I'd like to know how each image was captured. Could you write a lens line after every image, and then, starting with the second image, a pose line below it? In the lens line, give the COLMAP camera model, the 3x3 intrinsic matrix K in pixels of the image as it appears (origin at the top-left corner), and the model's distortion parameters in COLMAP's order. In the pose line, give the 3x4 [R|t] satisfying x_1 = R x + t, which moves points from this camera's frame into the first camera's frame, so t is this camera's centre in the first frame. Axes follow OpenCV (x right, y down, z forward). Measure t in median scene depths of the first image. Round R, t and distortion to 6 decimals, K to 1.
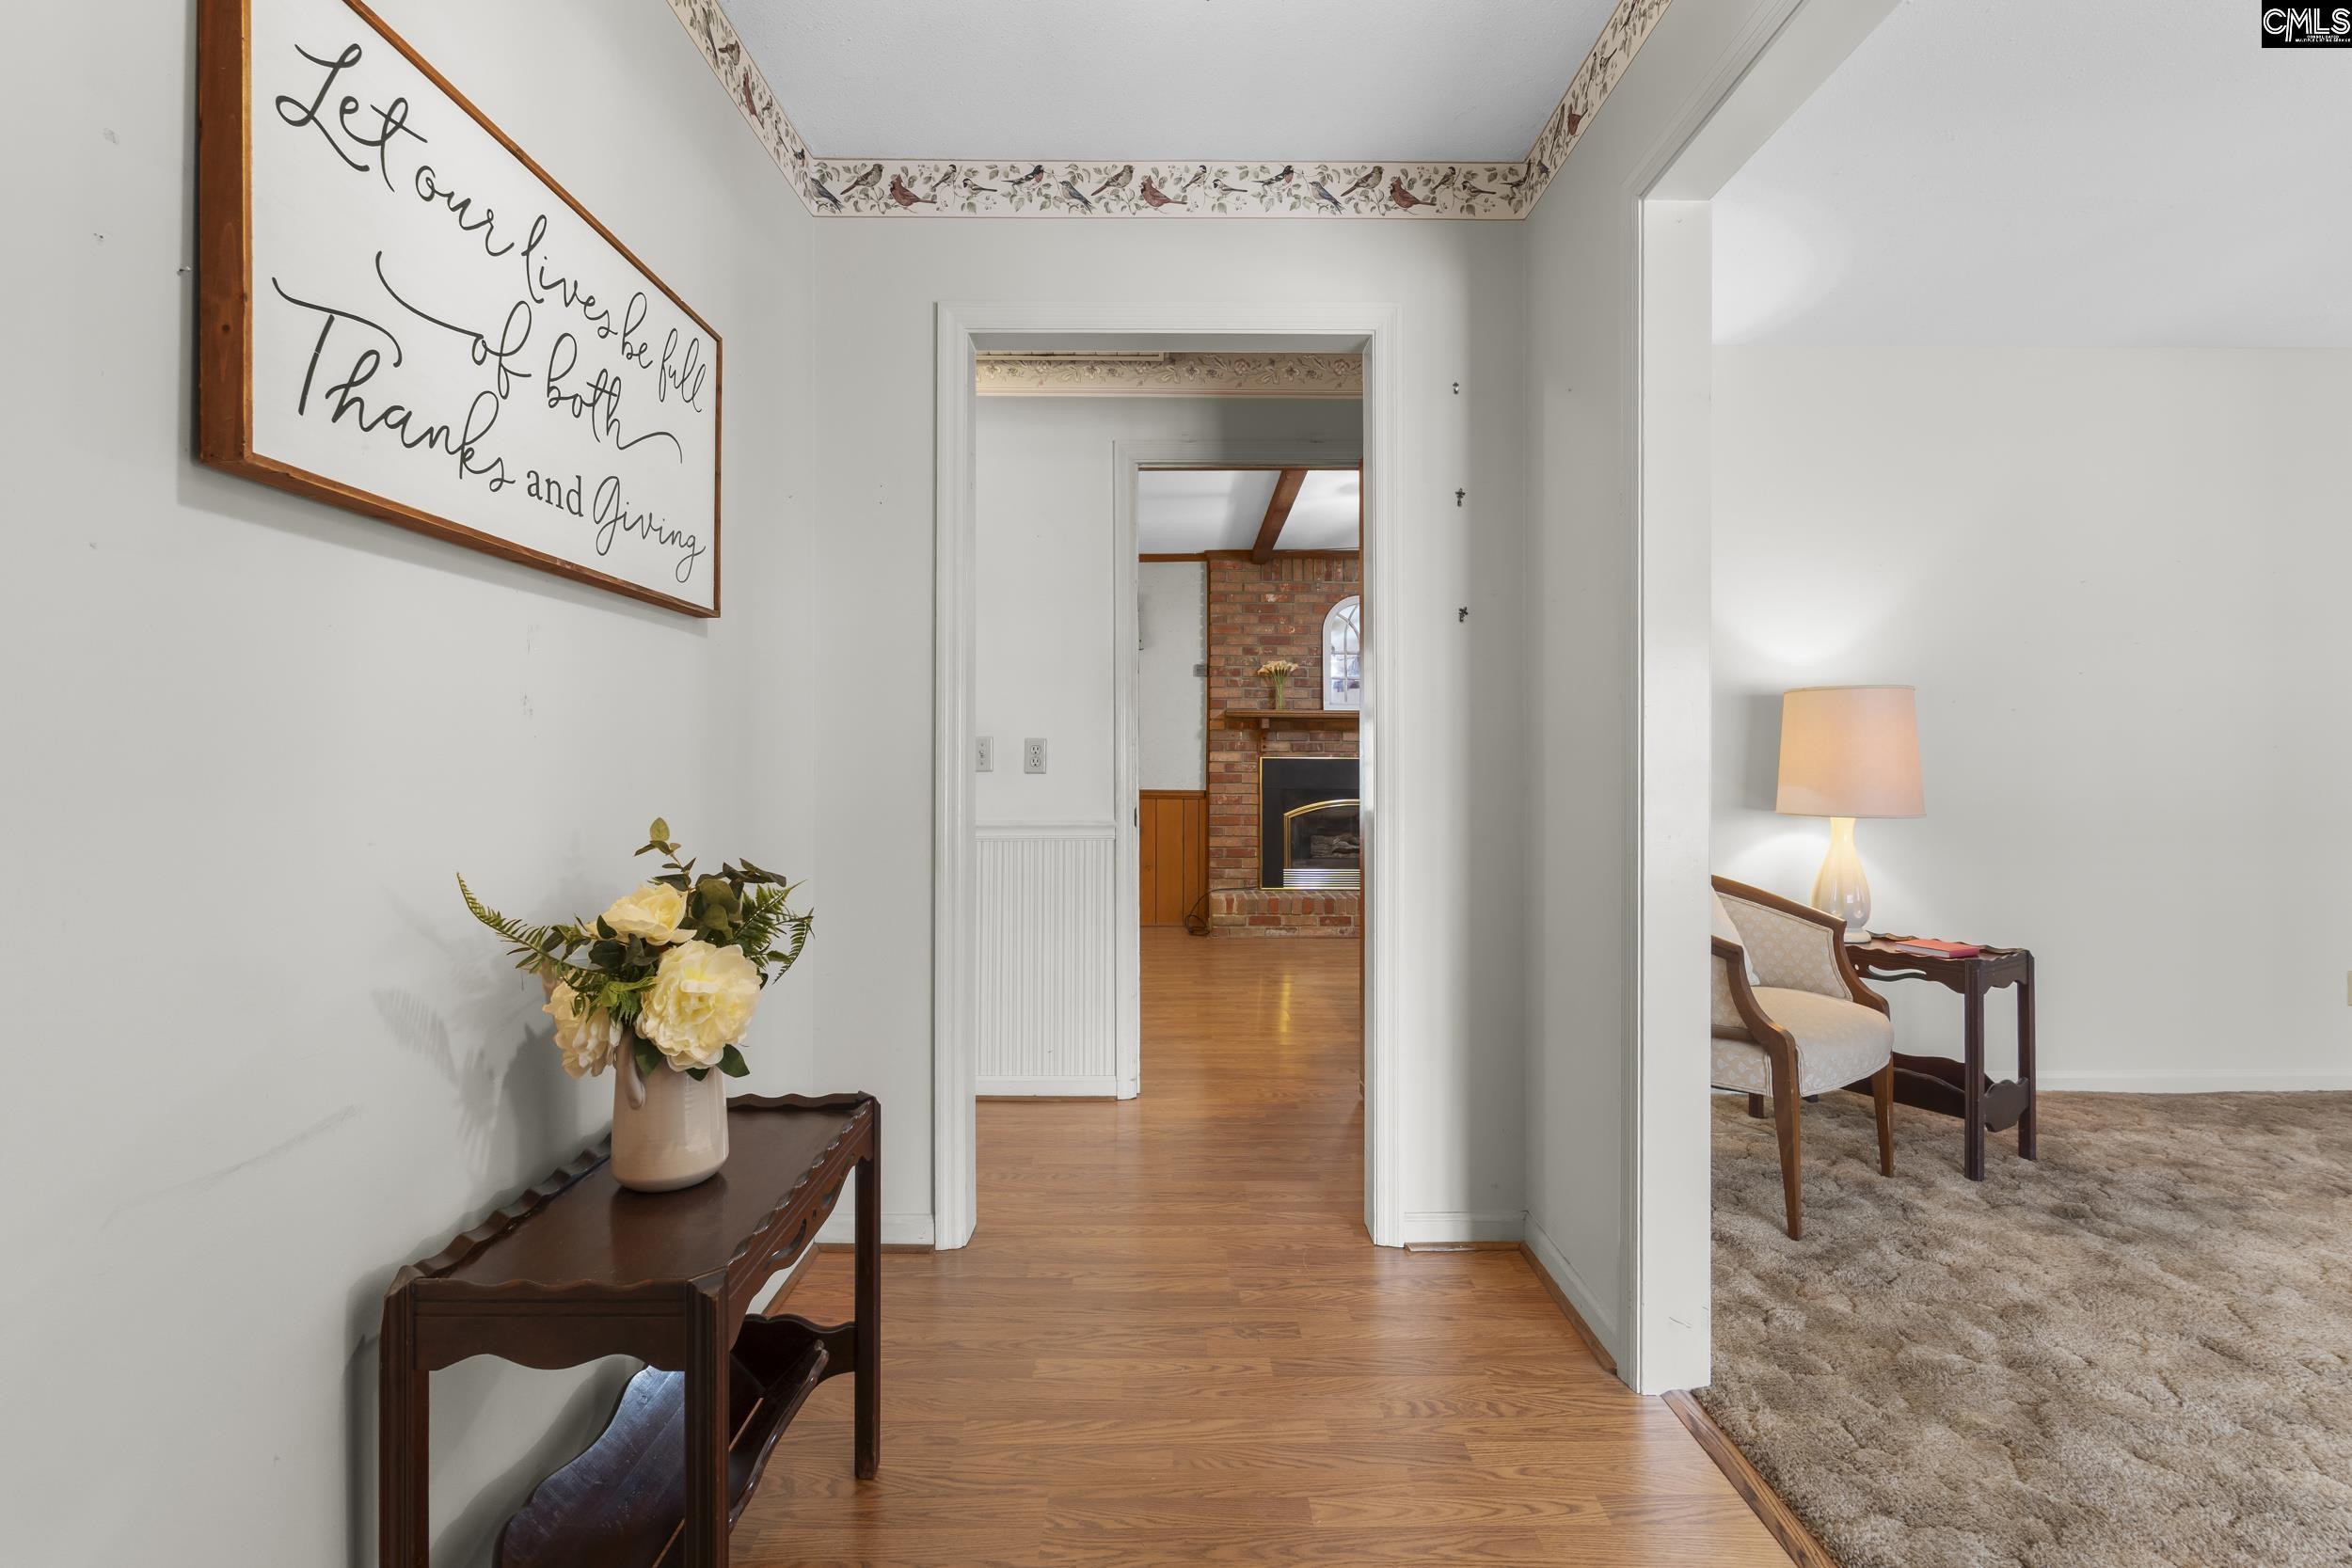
lens RADIAL K [[1086.5, 0, 1163.6], [0, 1086.5, 769.6], [0, 0, 1]] dist [-0.005756, -0.000387]
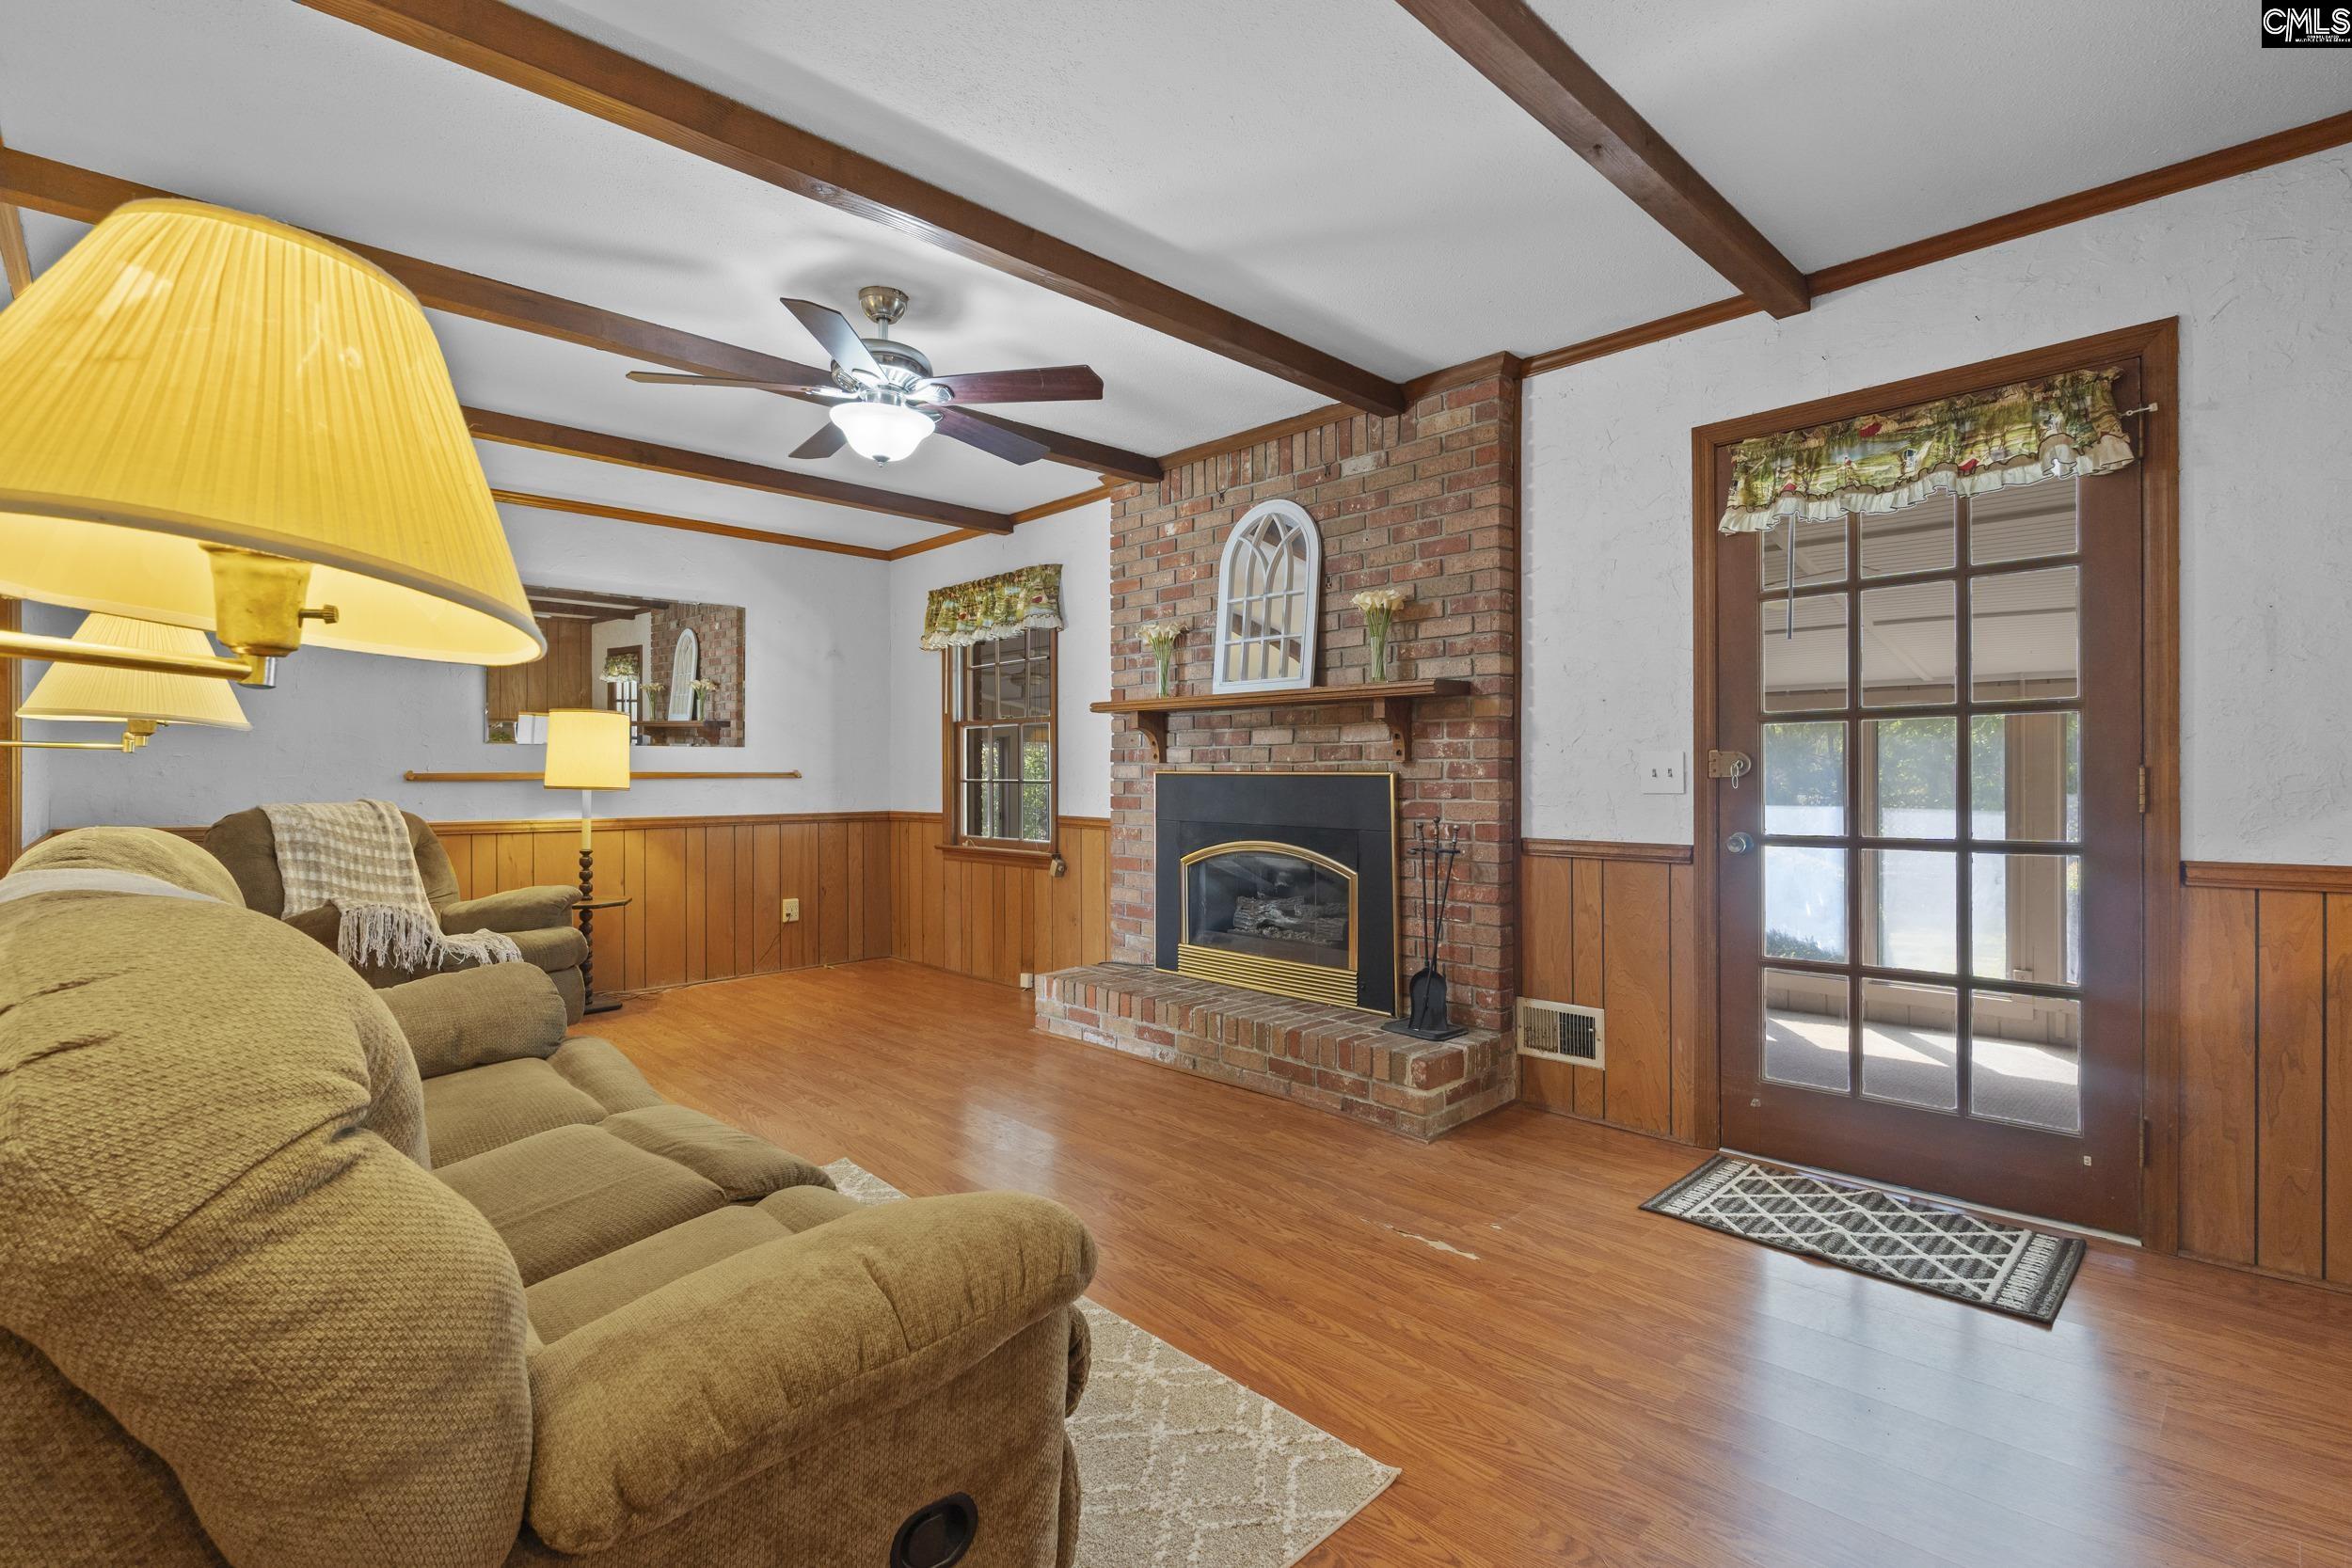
lens RADIAL K [[1086.5, 0, 1175.4], [0, 1086.5, 781.7], [0, 0, 1]] dist [-0.005756, -0.000387]
pose [[0.696077, -0.001674, -0.717965, 0.572391], [-0.003251, 0.999980, -0.005483, -0.001628], [0.717960, 0.006151, 0.696057, 0.545061]]
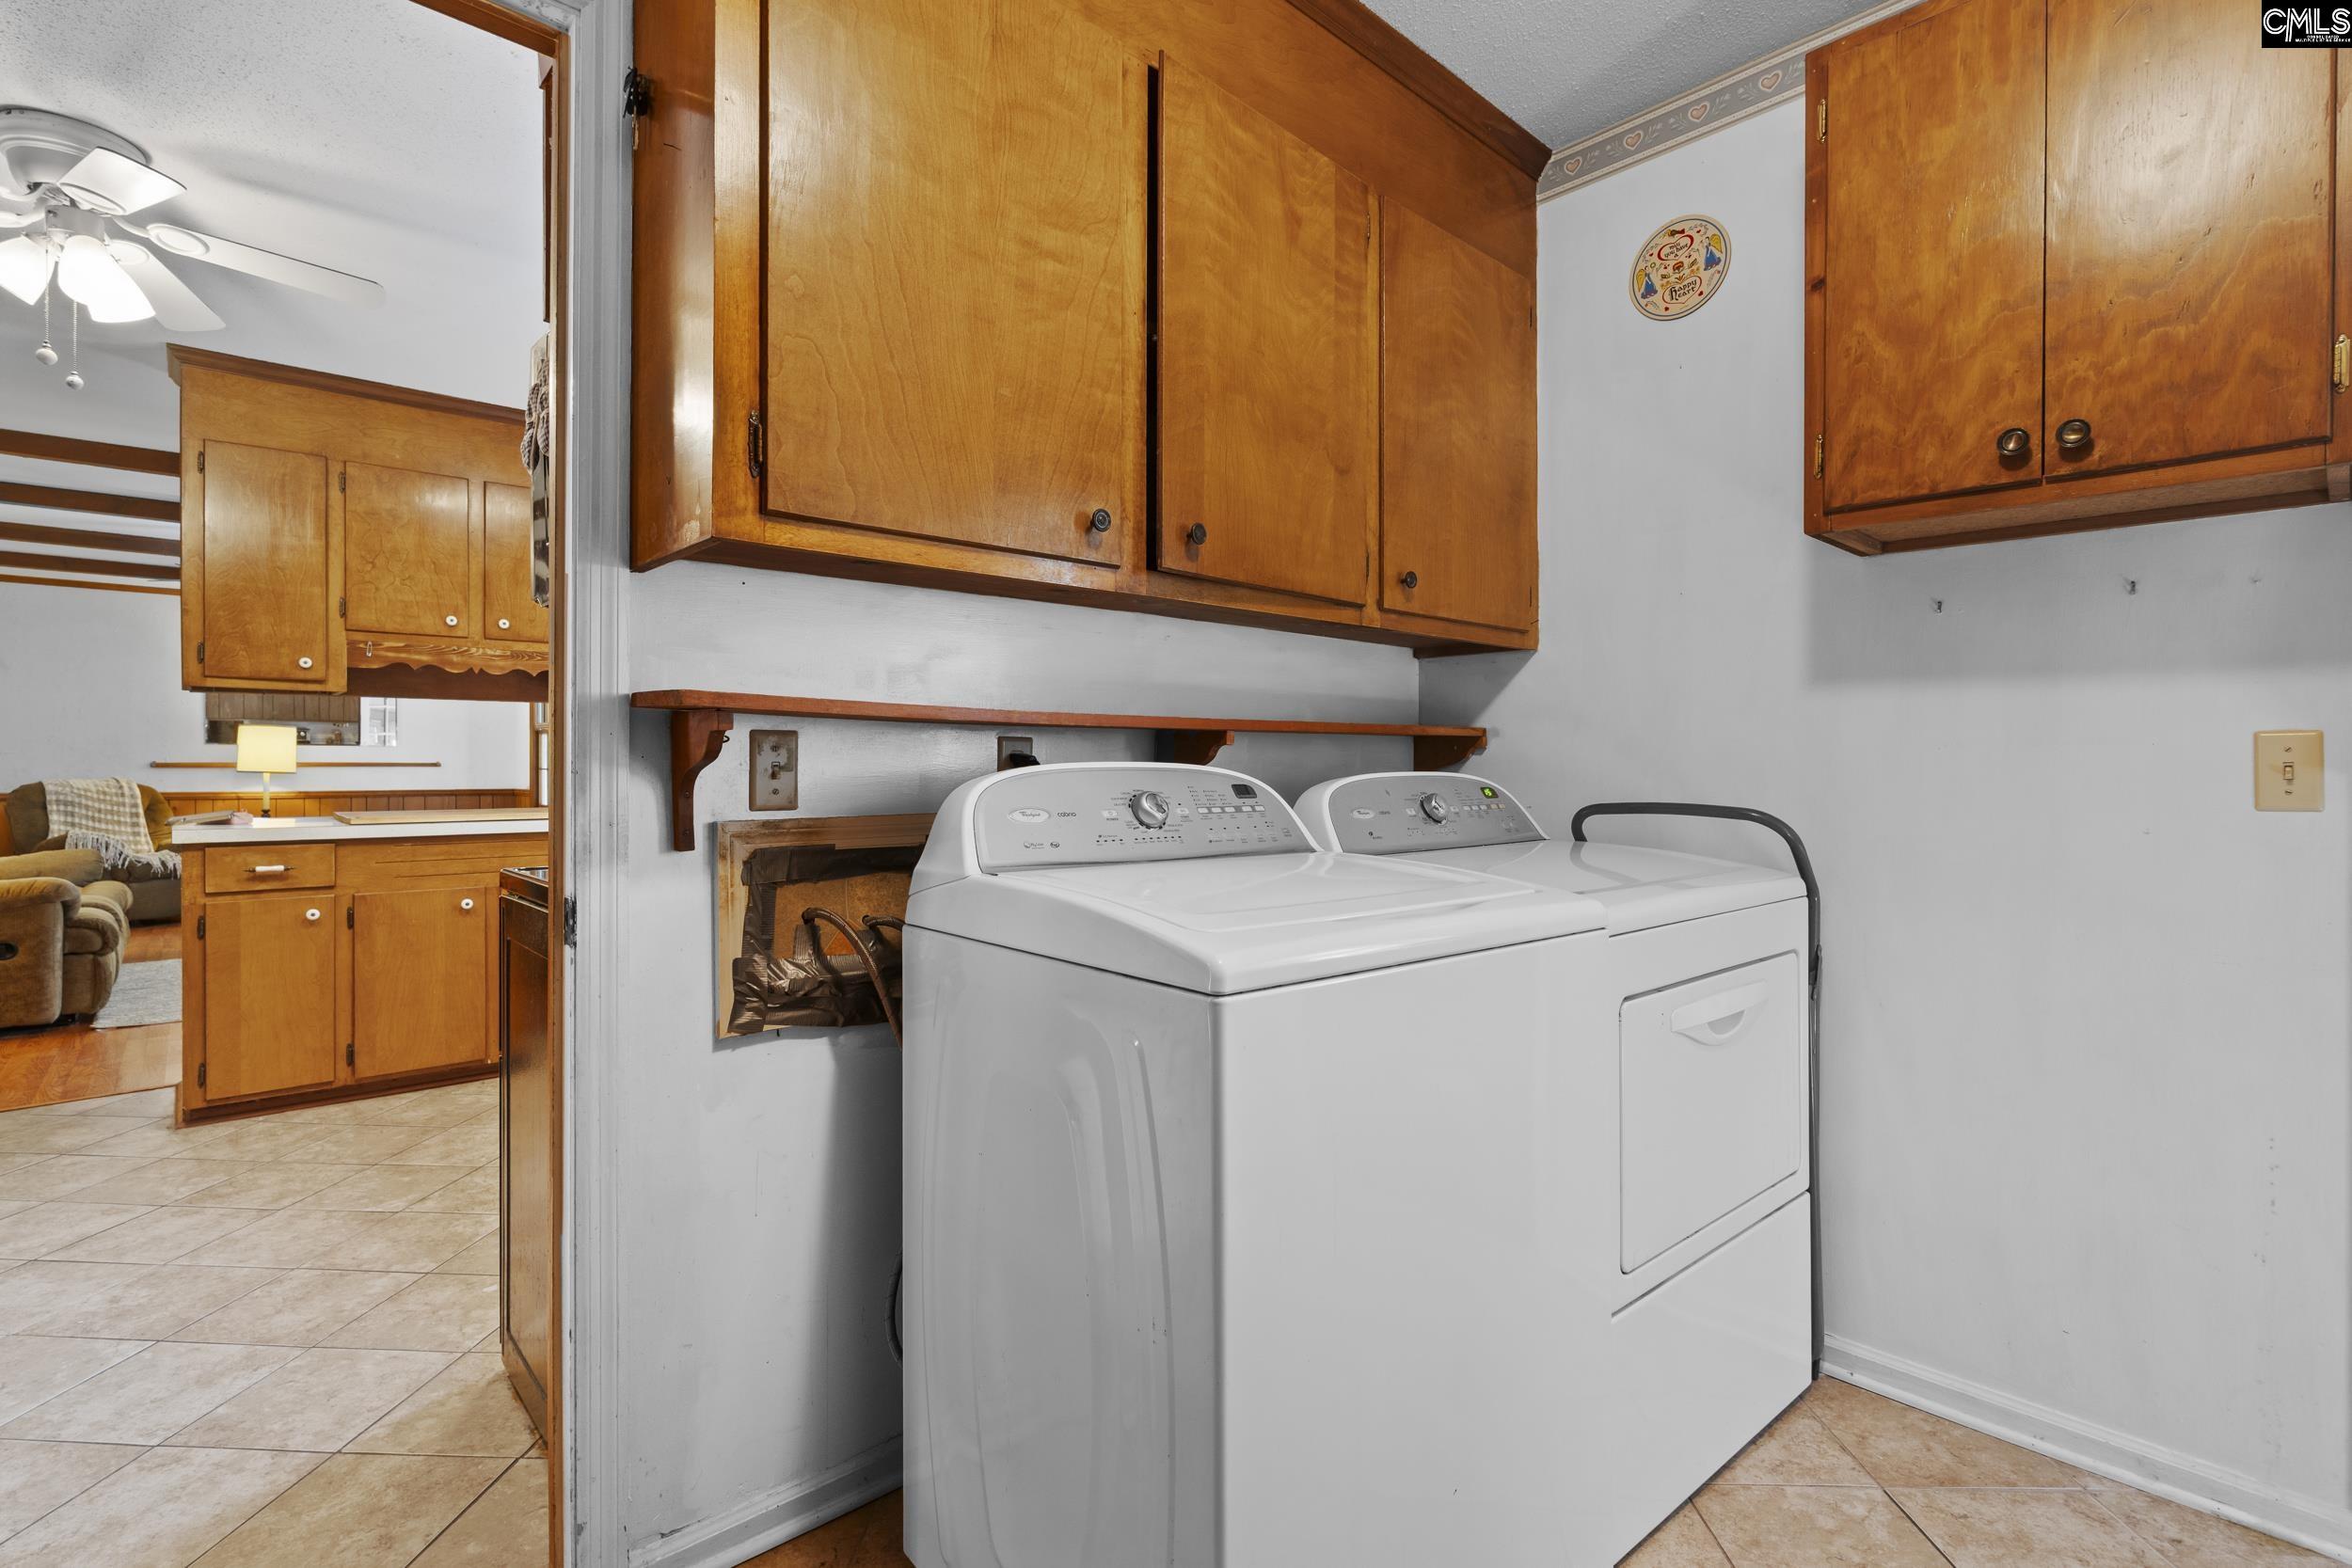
lens RADIAL K [[1086.5, 0, 1175.5], [0, 1086.5, 784.5], [0, 0, 1]] dist [-0.005756, -0.000387]
pose [[0.653048, 0.002226, -0.757313, 1.565674], [-0.003076, 0.999995, 0.000287, 0.014262], [0.757310, 0.002142, 0.653052, 0.812743]]
